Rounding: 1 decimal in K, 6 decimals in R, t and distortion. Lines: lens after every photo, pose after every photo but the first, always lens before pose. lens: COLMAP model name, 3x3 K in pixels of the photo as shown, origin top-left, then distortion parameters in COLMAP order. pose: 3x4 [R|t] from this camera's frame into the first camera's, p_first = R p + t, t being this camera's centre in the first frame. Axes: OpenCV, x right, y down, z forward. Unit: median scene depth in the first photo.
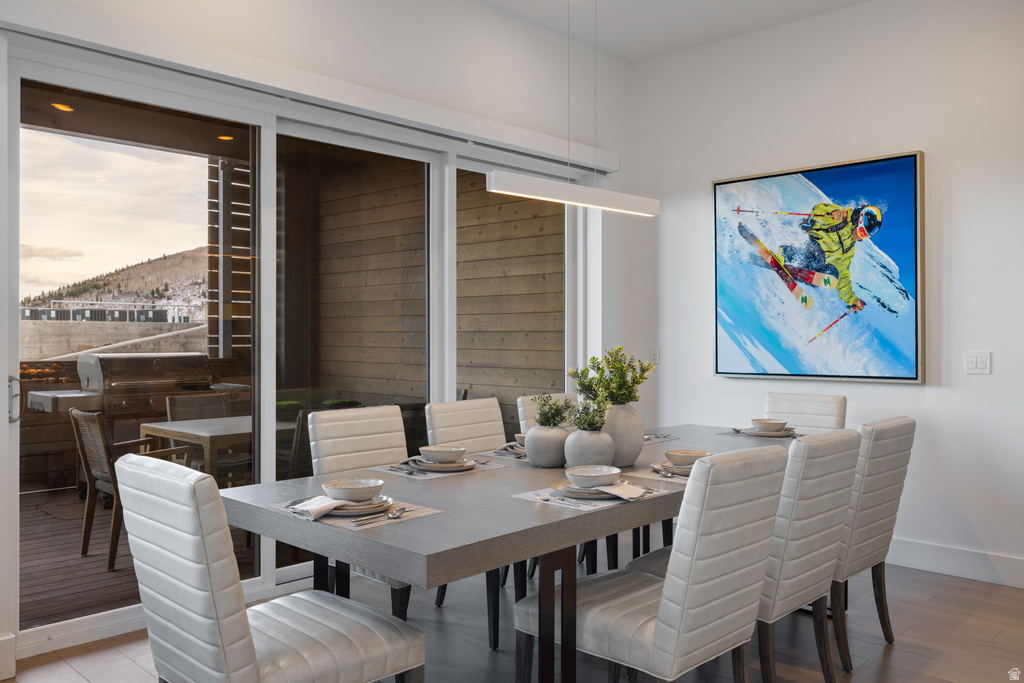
lens RADIAL K [[830.1, 0, 511.7], [0, 830.1, 338.1], [0, 0, 1]] dist [0.000085, 0.002392]
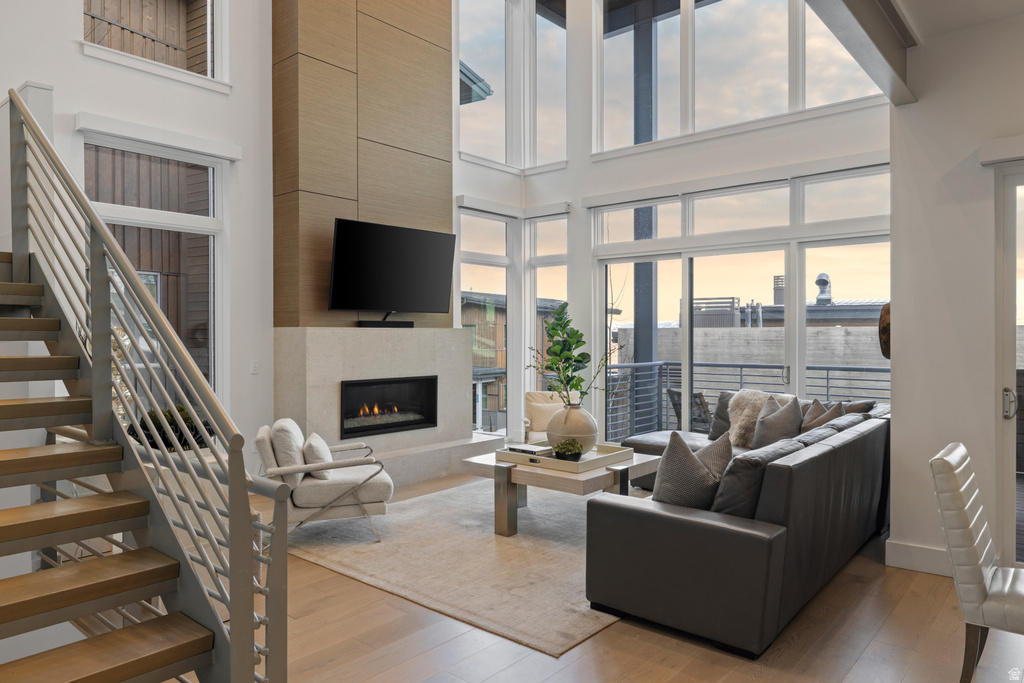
lens RADIAL K [[671.8, 0, 508.2], [0, 671.8, 336.3], [0, 0, 1]] dist [-0.005516, -0.001011]
pose [[0.049899, 0.000605, -0.998754, 0.362728], [-0.000864, 0.999999, 0.000562, -0.030133], [0.998754, 0.000835, 0.049900, 0.025201]]
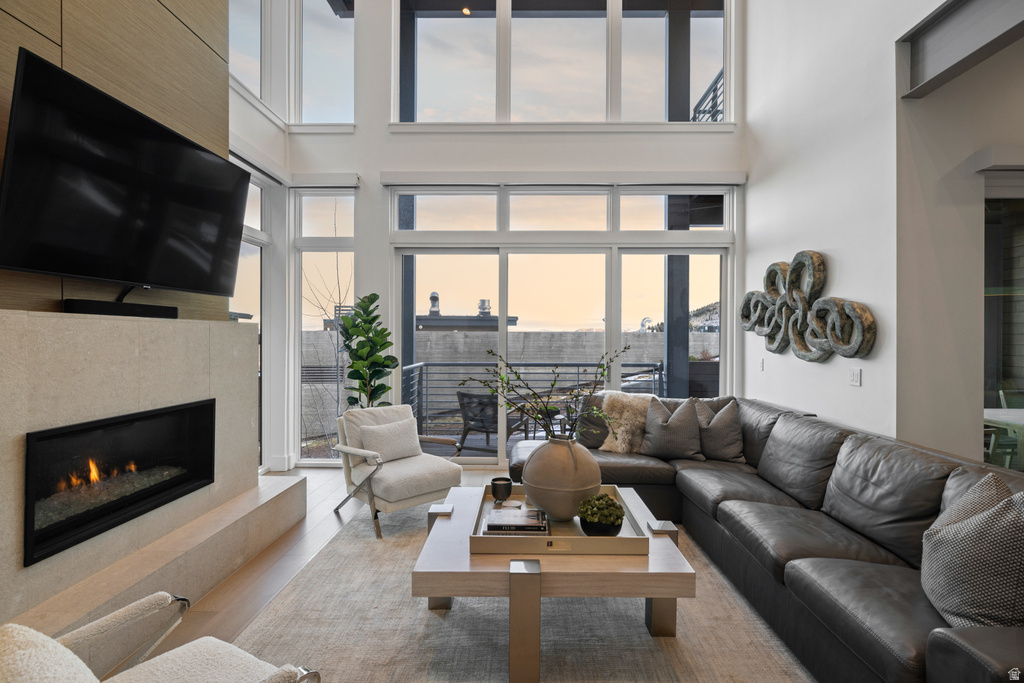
lens RADIAL K [[500.6, 0, 521.3], [0, 500.6, 340.0], [0, 0, 1]] dist [-0.003848, 0.000711]
pose [[0.681599, 0.003036, -0.731720, -0.320384], [-0.003130, 0.999994, 0.001233, -0.023601], [0.731719, 0.001450, 0.681605, -0.201362]]
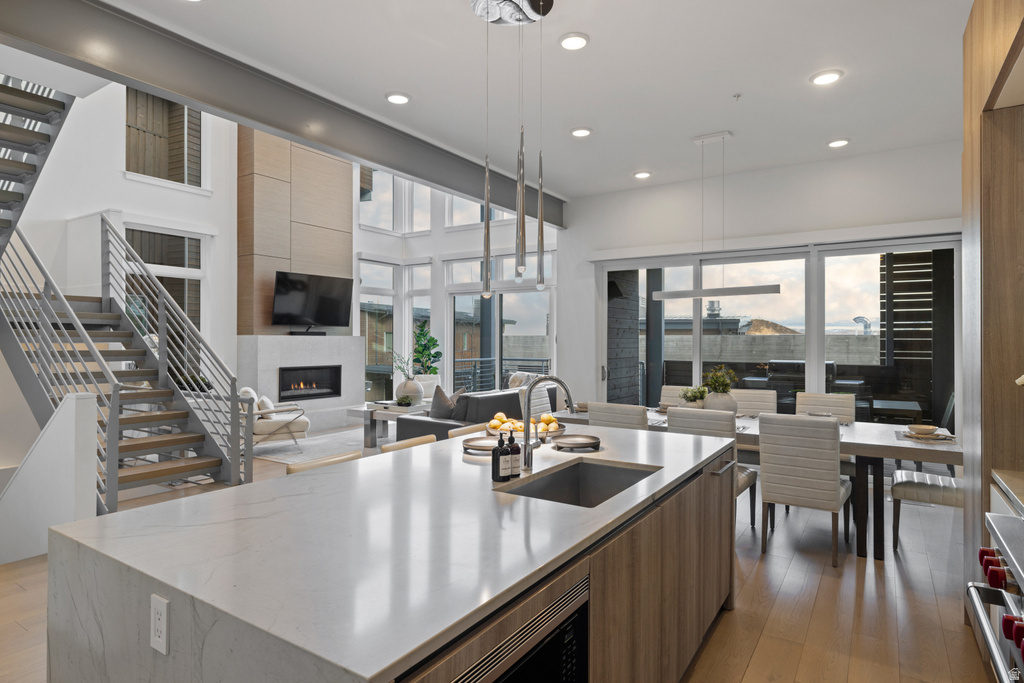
lens RADIAL K [[573.1, 0, 510.2], [0, 573.1, 341.4], [0, 0, 1]] dist [-0.008056, -0.003150]
pose [[0.180948, 0.001054, -0.983492, 0.981506], [-0.004750, 0.999989, 0.000197, -0.031043], [0.983481, 0.004636, 0.180951, 0.160297]]
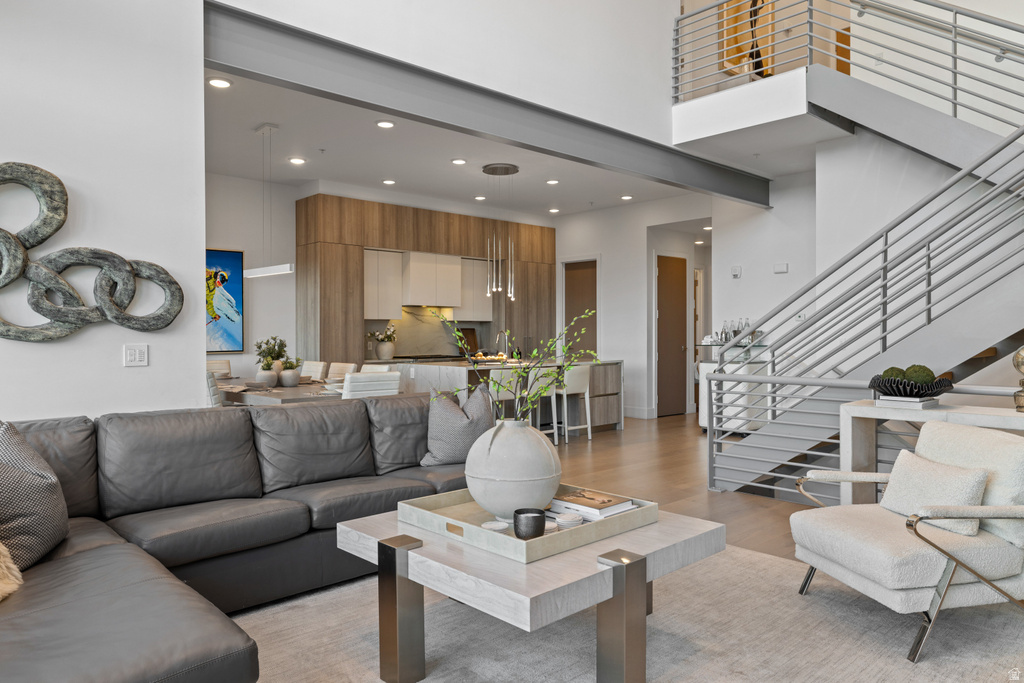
lens RADIAL K [[684.6, 0, 510.9], [0, 684.6, 336.0], [0, 0, 1]] dist [0.001449, -0.003290]
pose [[0.062722, -0.004329, 0.998022, -1.226672], [0.006004, 0.999974, 0.003960, 0.004507], [-0.998013, 0.005743, 0.062747, 0.141075]]
